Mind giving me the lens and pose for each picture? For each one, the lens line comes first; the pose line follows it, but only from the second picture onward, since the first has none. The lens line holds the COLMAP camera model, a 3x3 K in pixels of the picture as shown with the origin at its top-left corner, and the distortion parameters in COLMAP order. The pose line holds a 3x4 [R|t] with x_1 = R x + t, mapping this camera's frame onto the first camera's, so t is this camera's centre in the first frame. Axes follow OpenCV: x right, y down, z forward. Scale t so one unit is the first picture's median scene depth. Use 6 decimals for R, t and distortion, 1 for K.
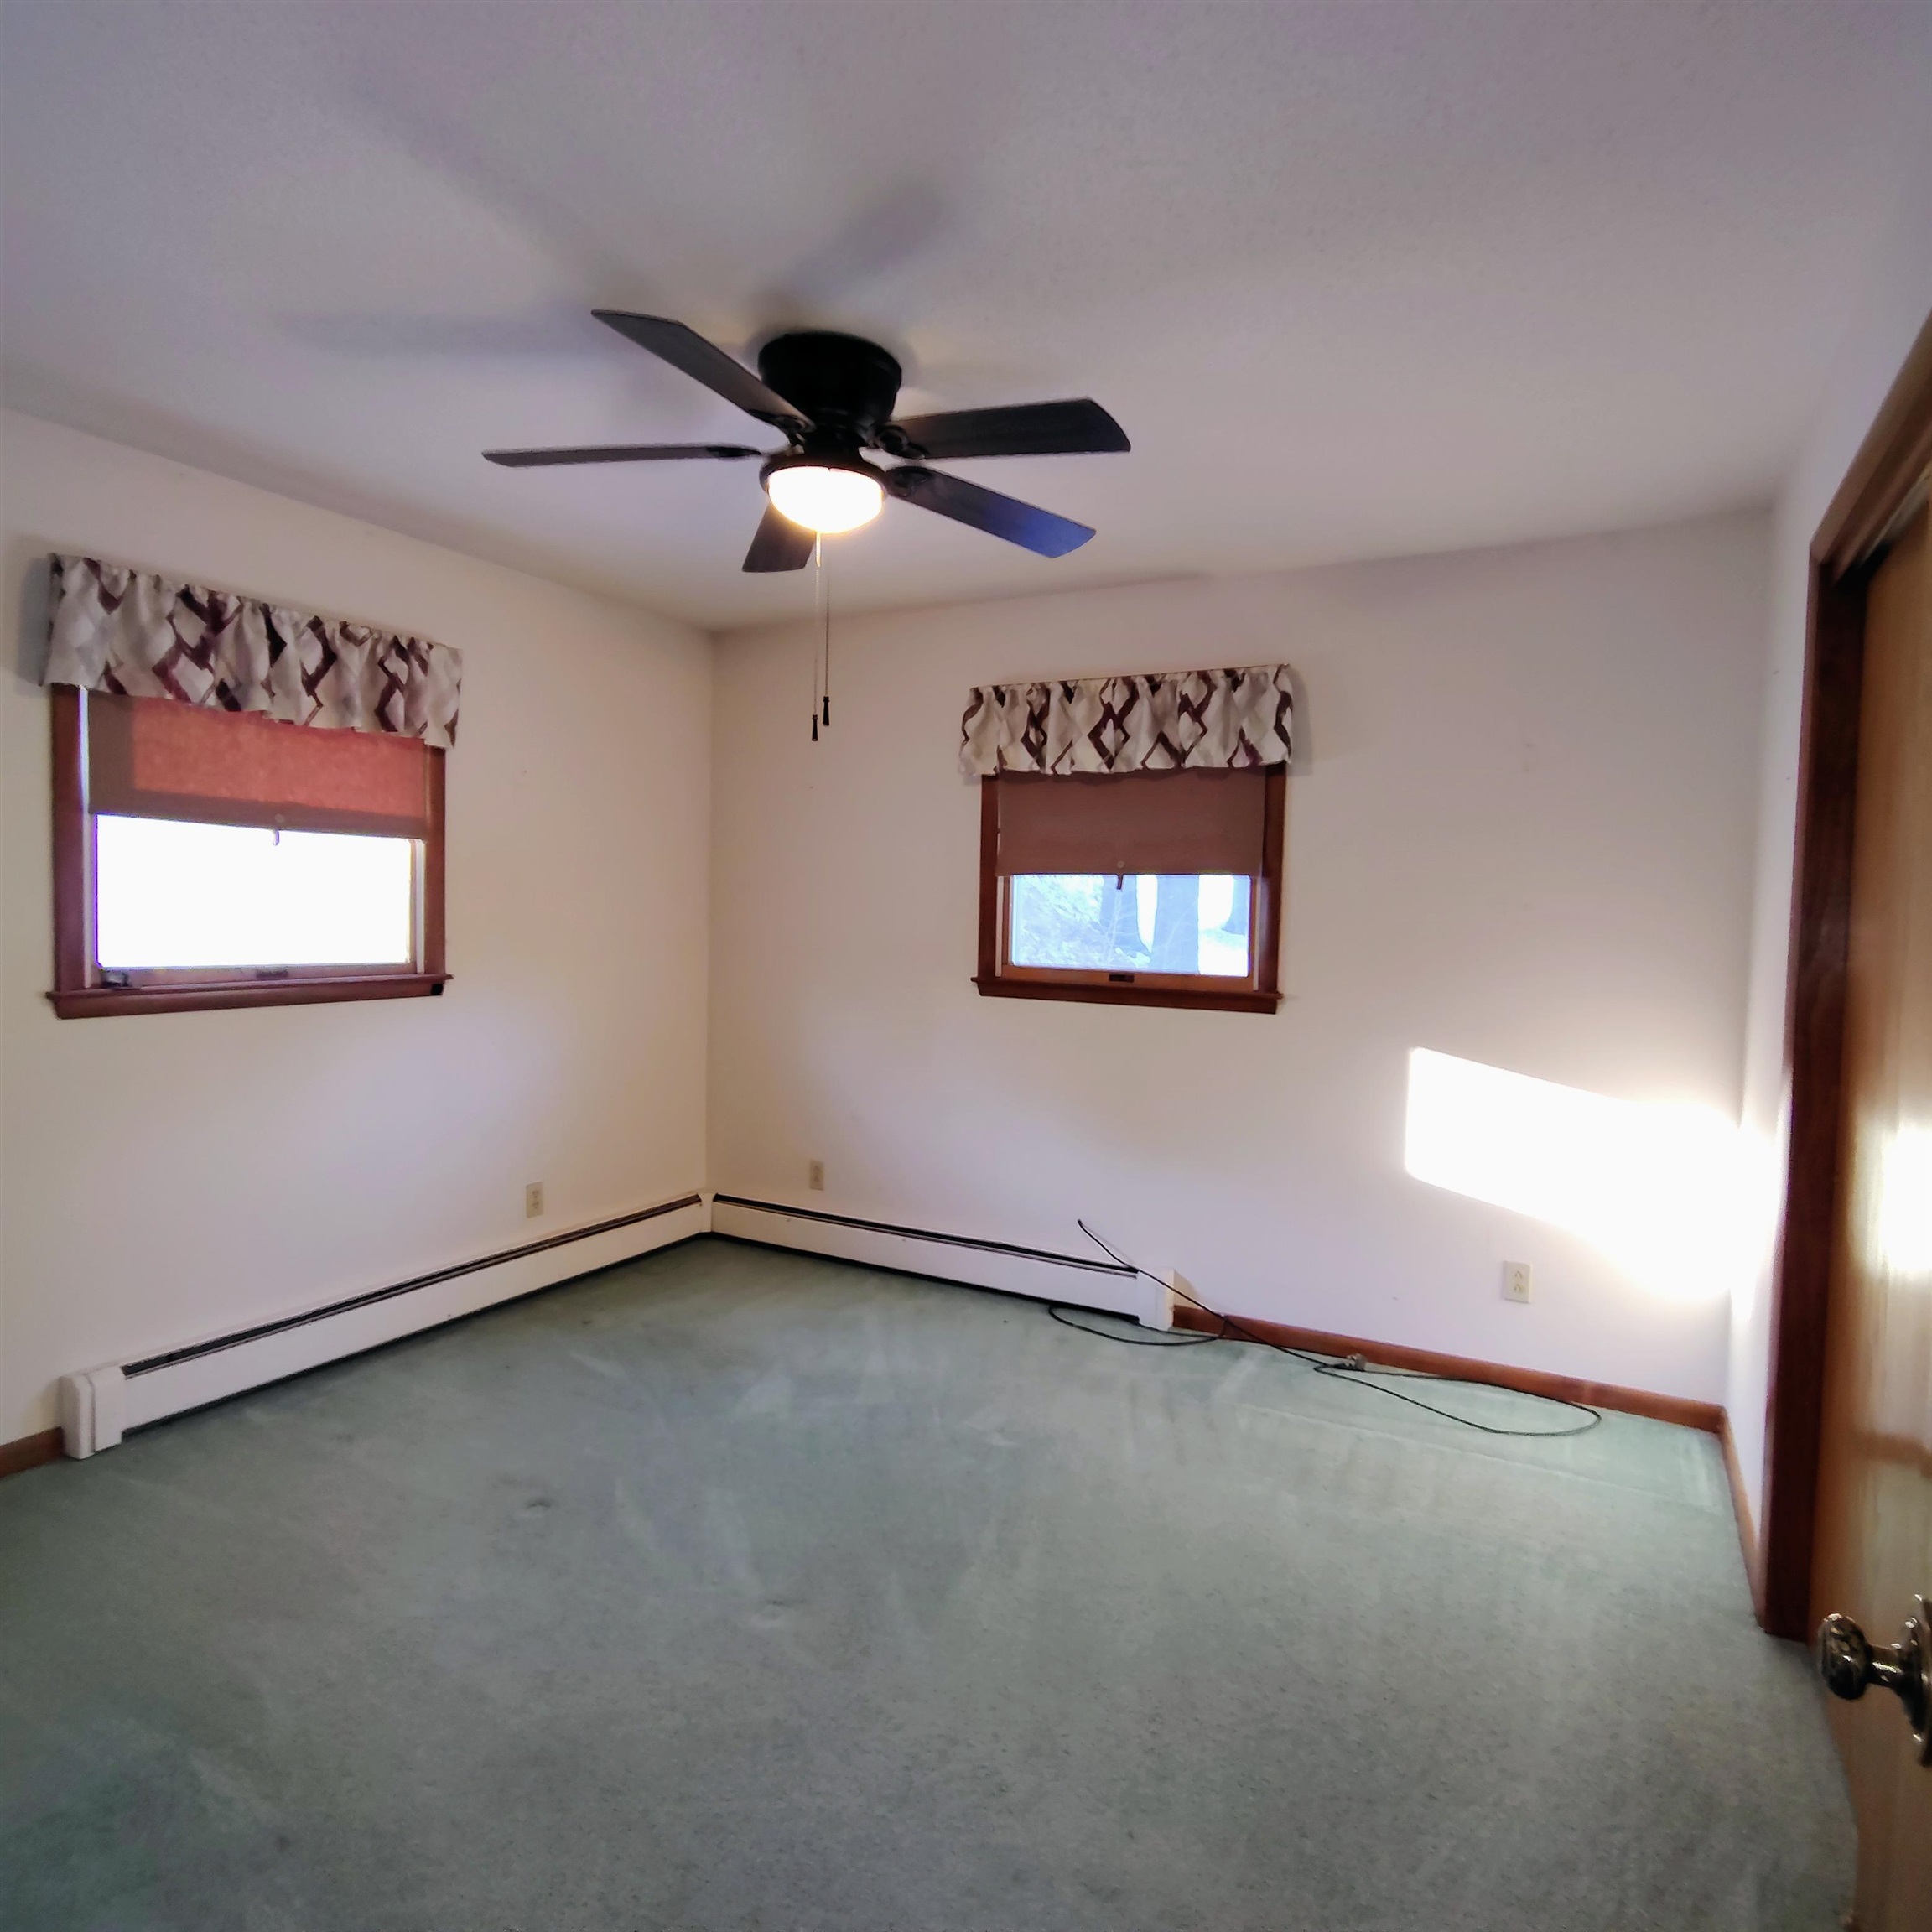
lens RADIAL K [[1187.5, 0, 964.2], [0, 1187.5, 968.0], [0, 0, 1]] dist [-0.022090, 0.022119]
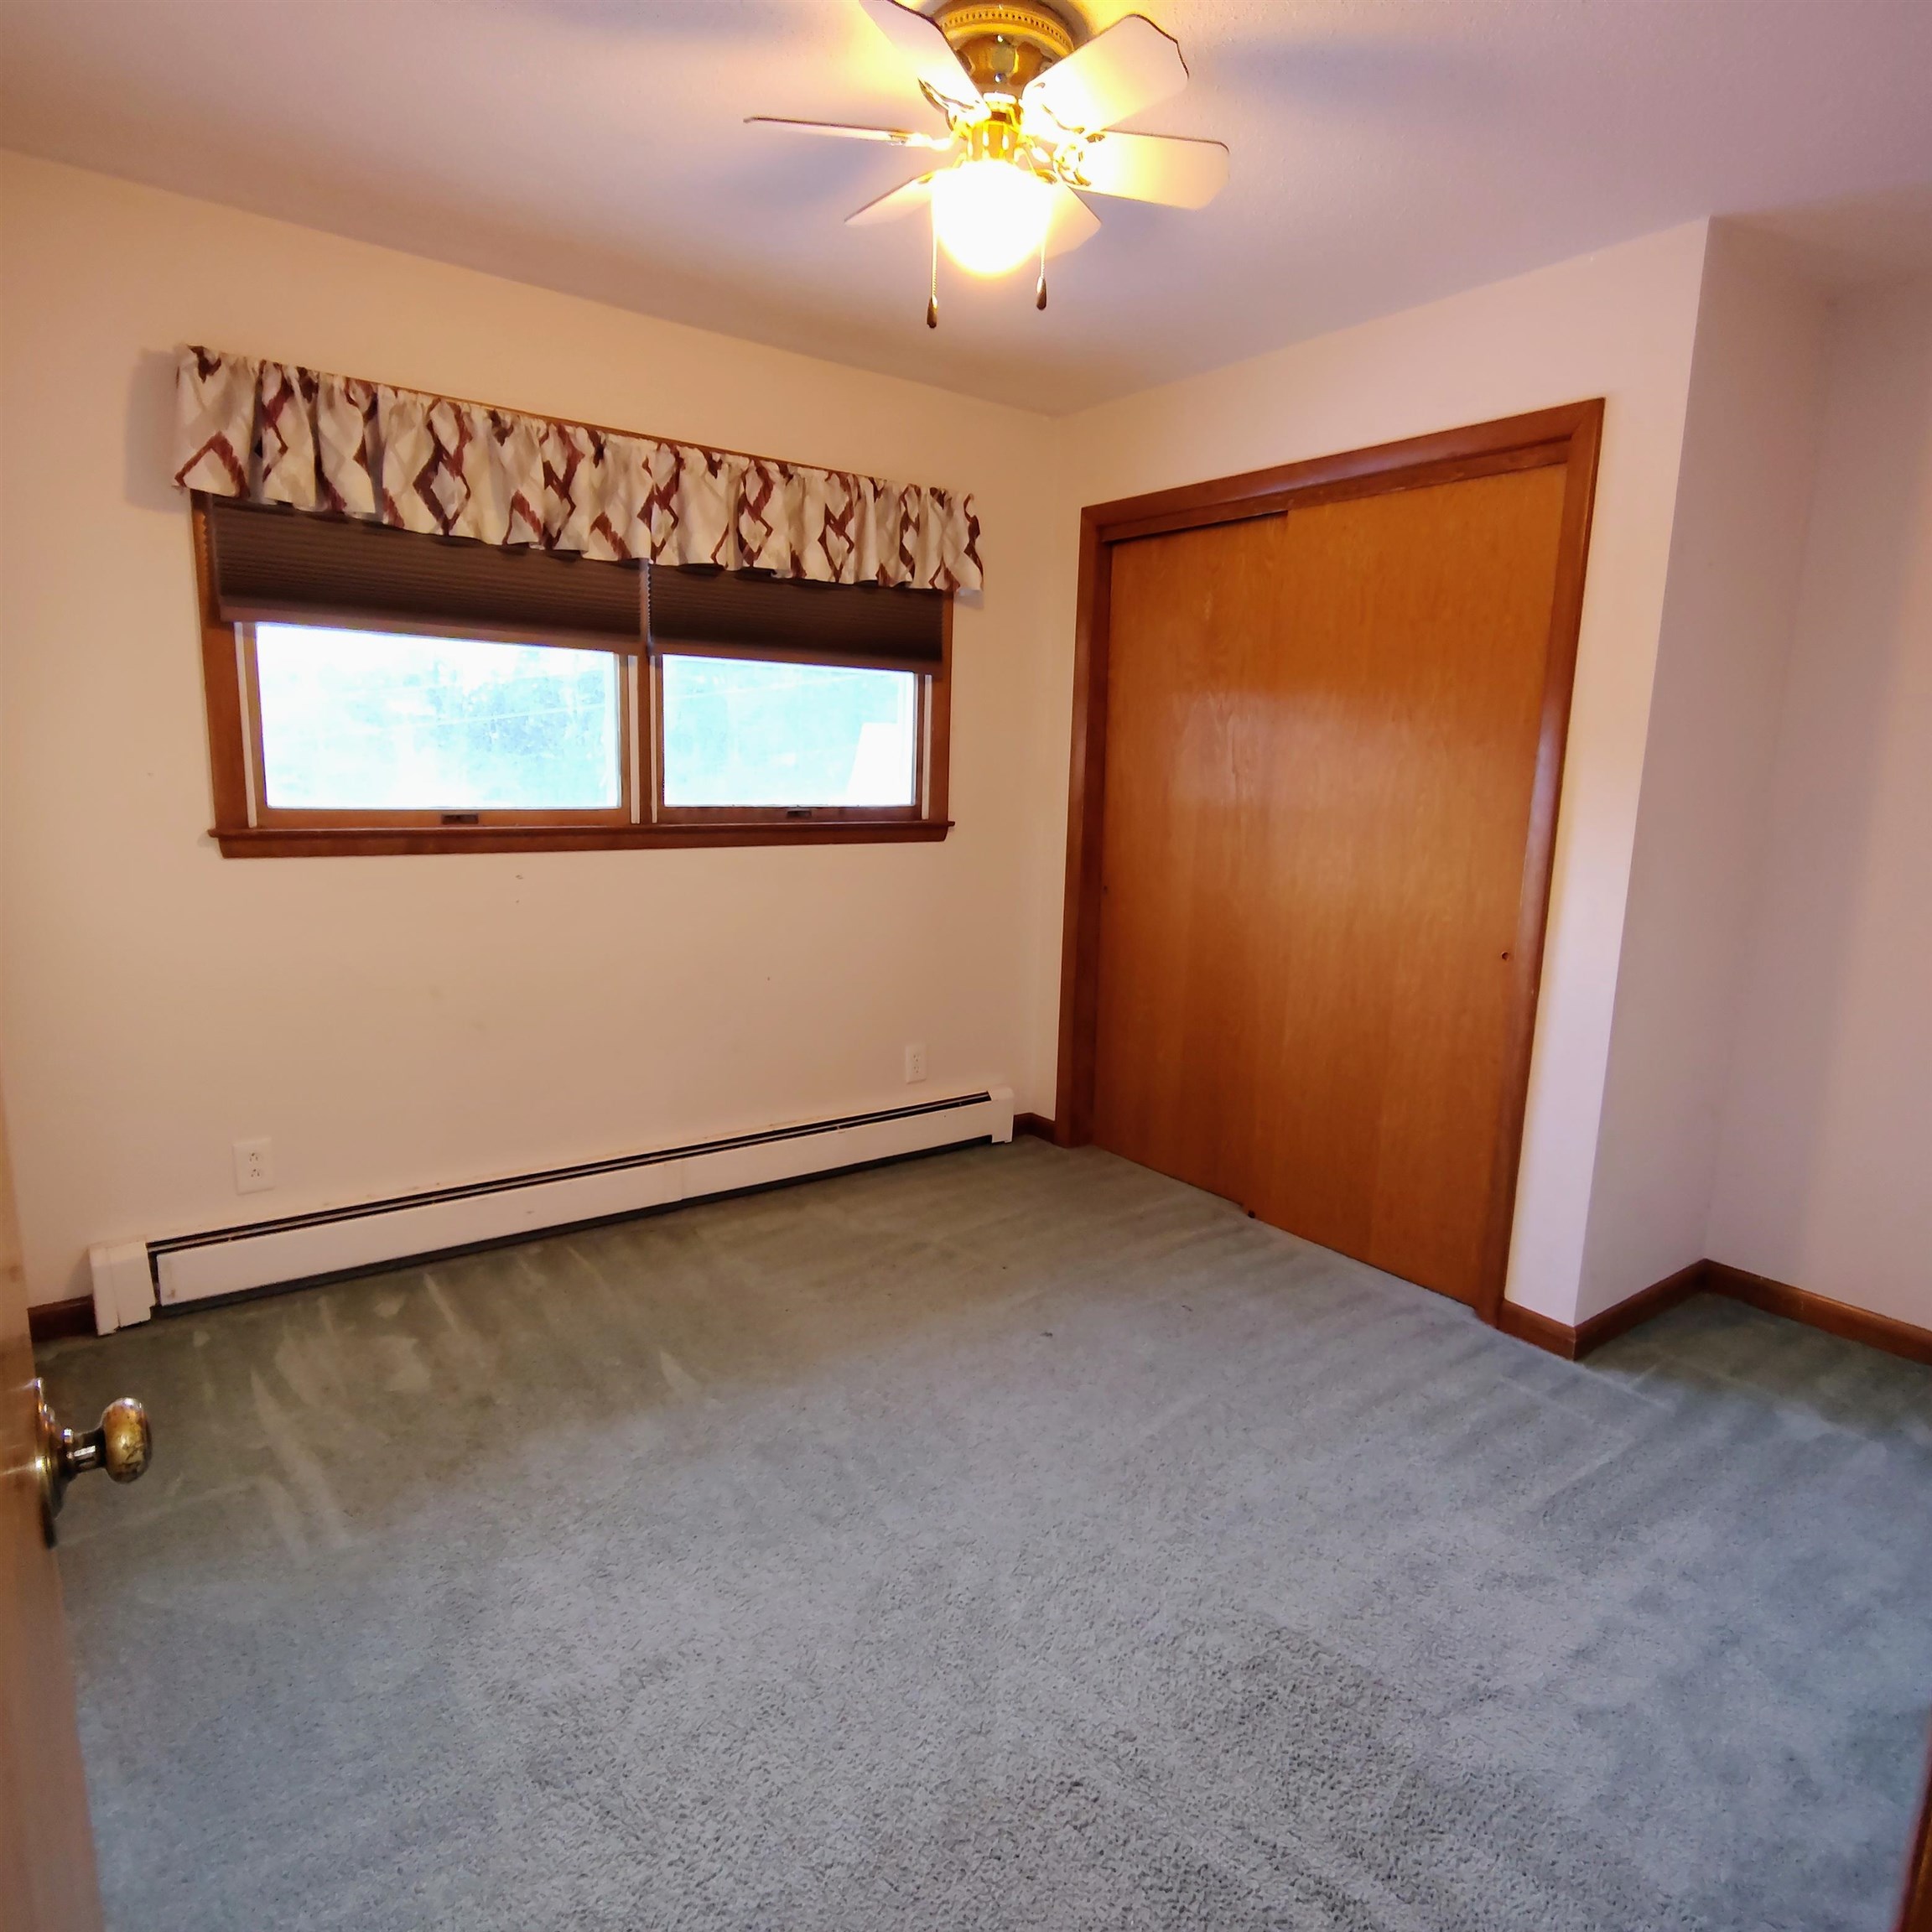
lens RADIAL K [[1187.5, 0, 964.2], [0, 1187.5, 968.0], [0, 0, 1]] dist [-0.022090, 0.022119]
pose [[0.901351, 0.083565, -0.424952, 0.189618], [-0.030879, 0.991111, 0.129400, -0.012297], [0.431988, -0.103513, 0.895919, 0.369502]]
